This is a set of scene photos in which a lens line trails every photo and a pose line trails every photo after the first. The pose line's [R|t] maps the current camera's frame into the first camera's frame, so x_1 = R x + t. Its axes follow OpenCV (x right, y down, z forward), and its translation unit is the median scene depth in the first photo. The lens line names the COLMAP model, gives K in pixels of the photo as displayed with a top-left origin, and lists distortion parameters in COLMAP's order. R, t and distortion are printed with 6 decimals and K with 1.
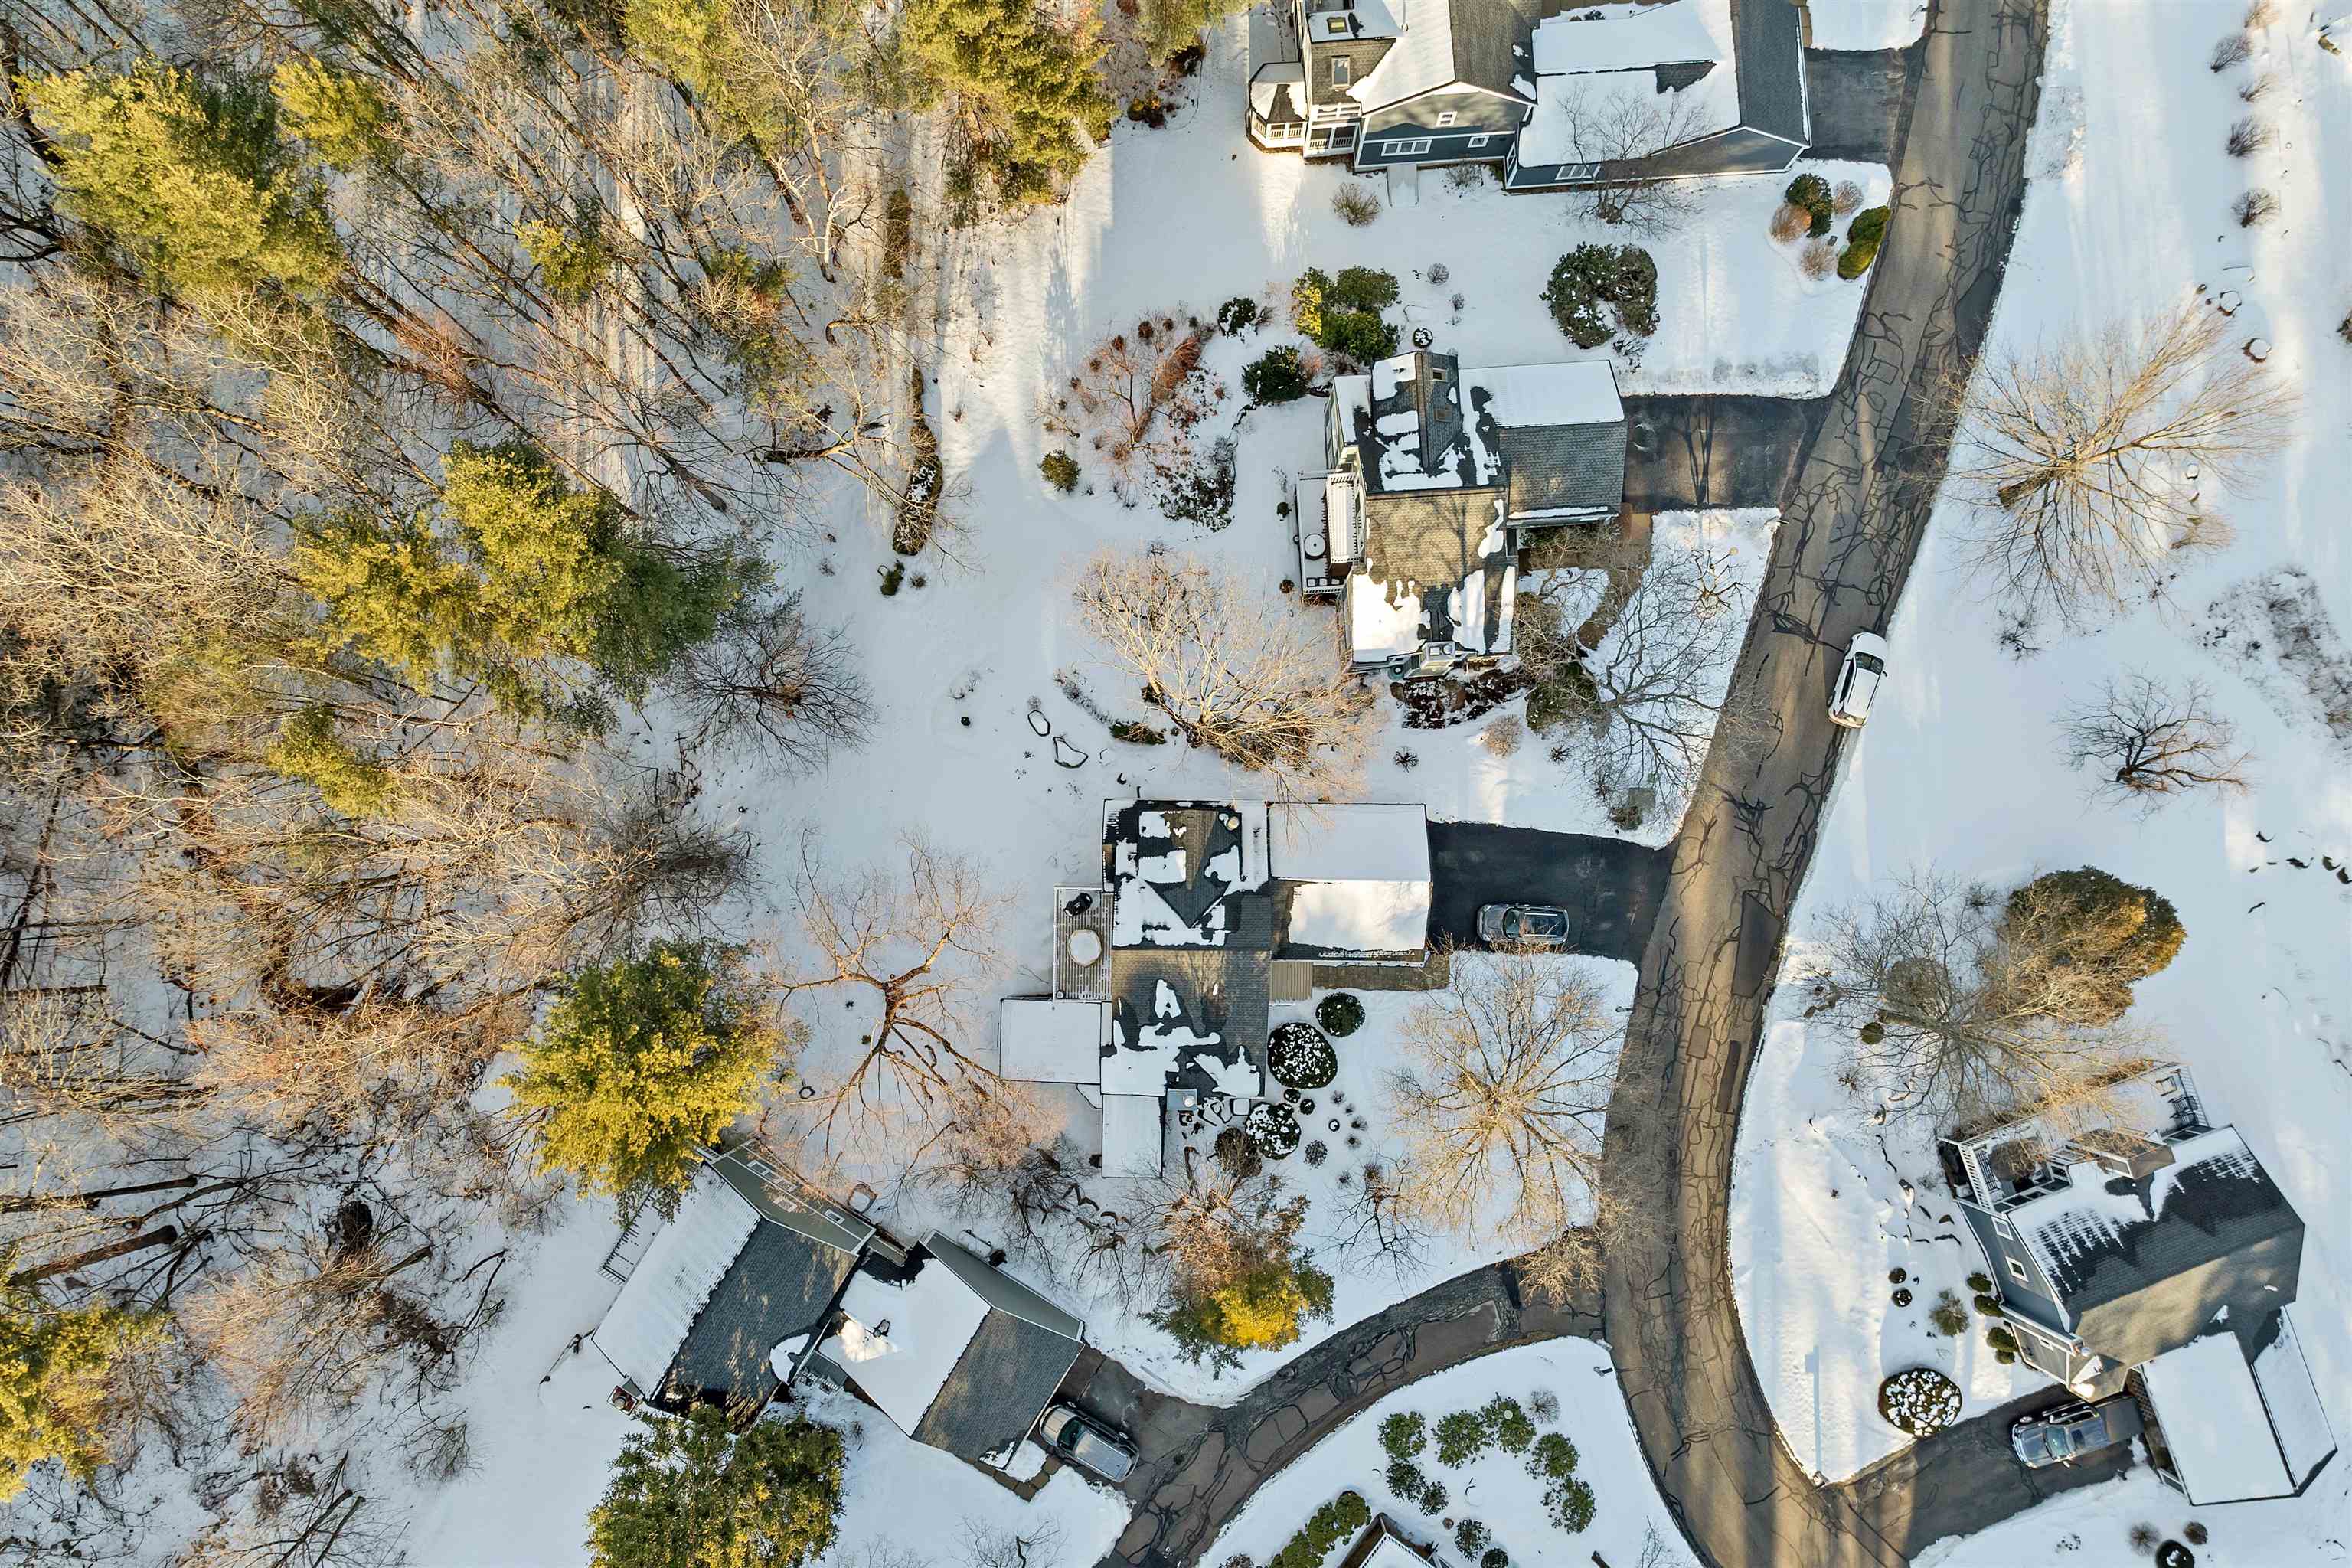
lens RADIAL K [[1704.9, 0, 1177.4], [0, 1704.9, 894.9], [0, 0, 1]] dist [-0.033732, 0.005316]
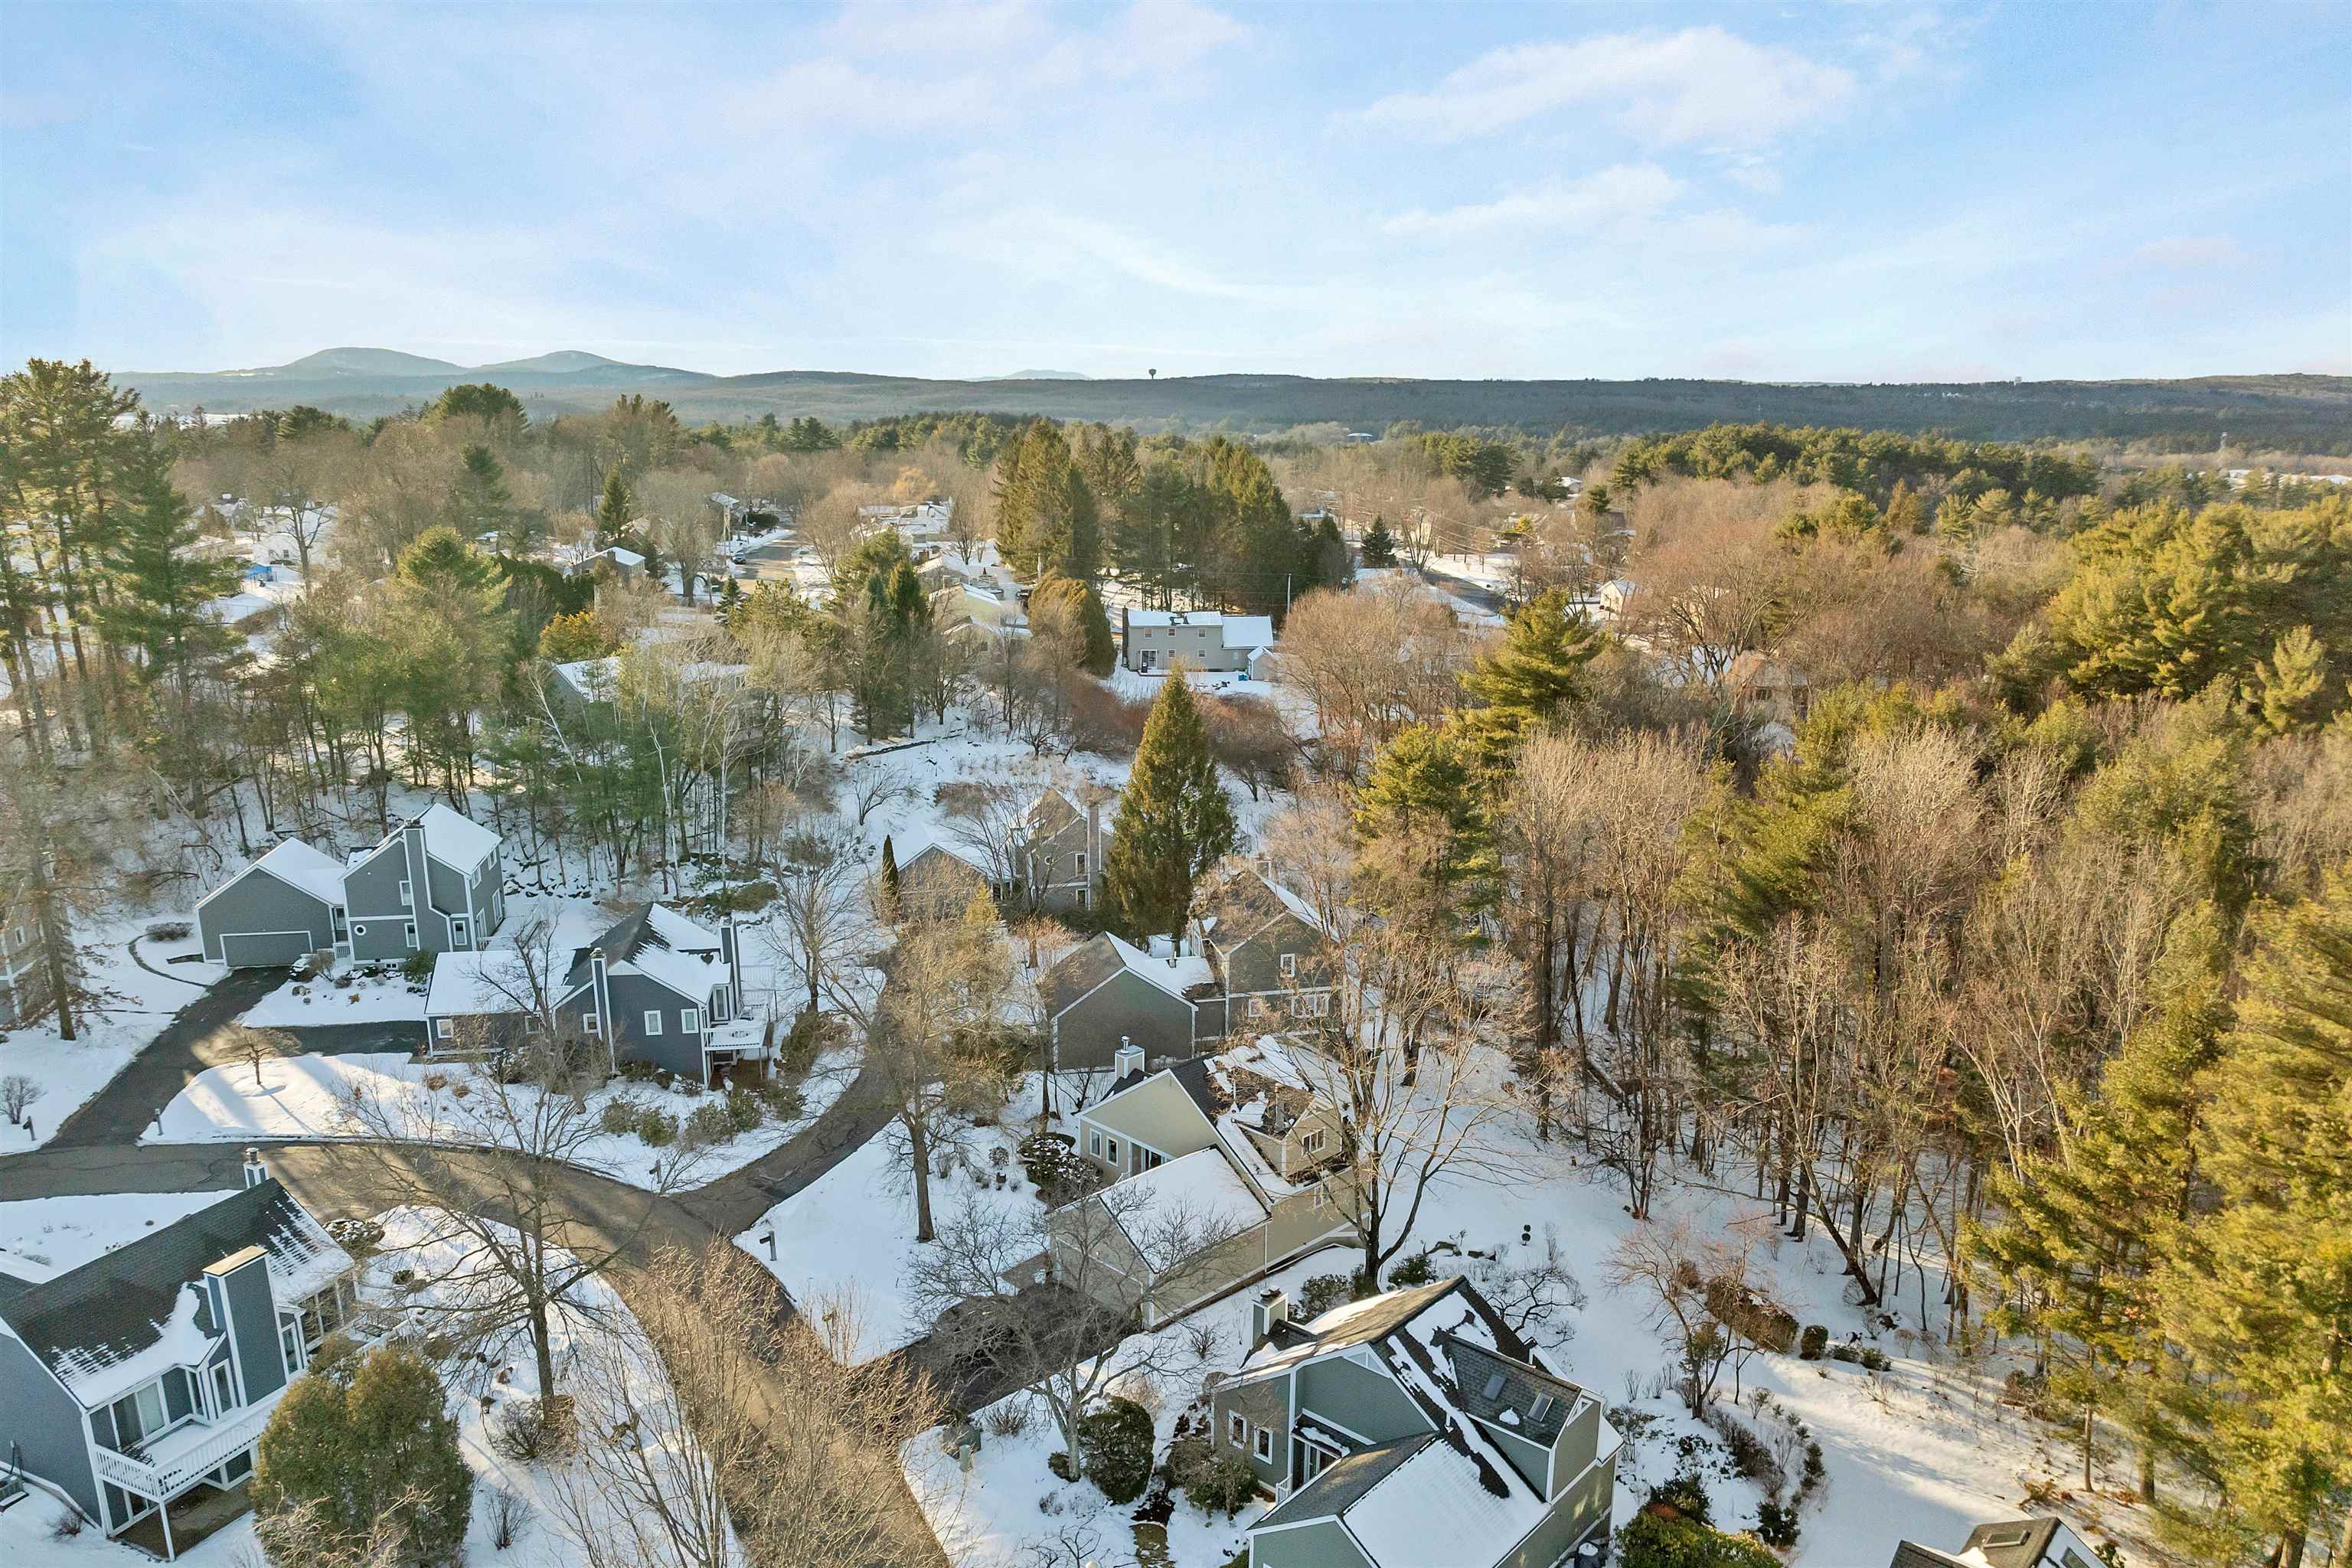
lens RADIAL K [[1704.9, 0, 1177.4], [0, 1704.9, 894.9], [0, 0, 1]] dist [-0.033732, 0.005316]
pose [[-0.704173, 0.190114, -0.684103, 0.752410], [-0.710027, -0.190373, 0.677953, -0.667954], [-0.001346, 0.963128, 0.269042, 0.579412]]
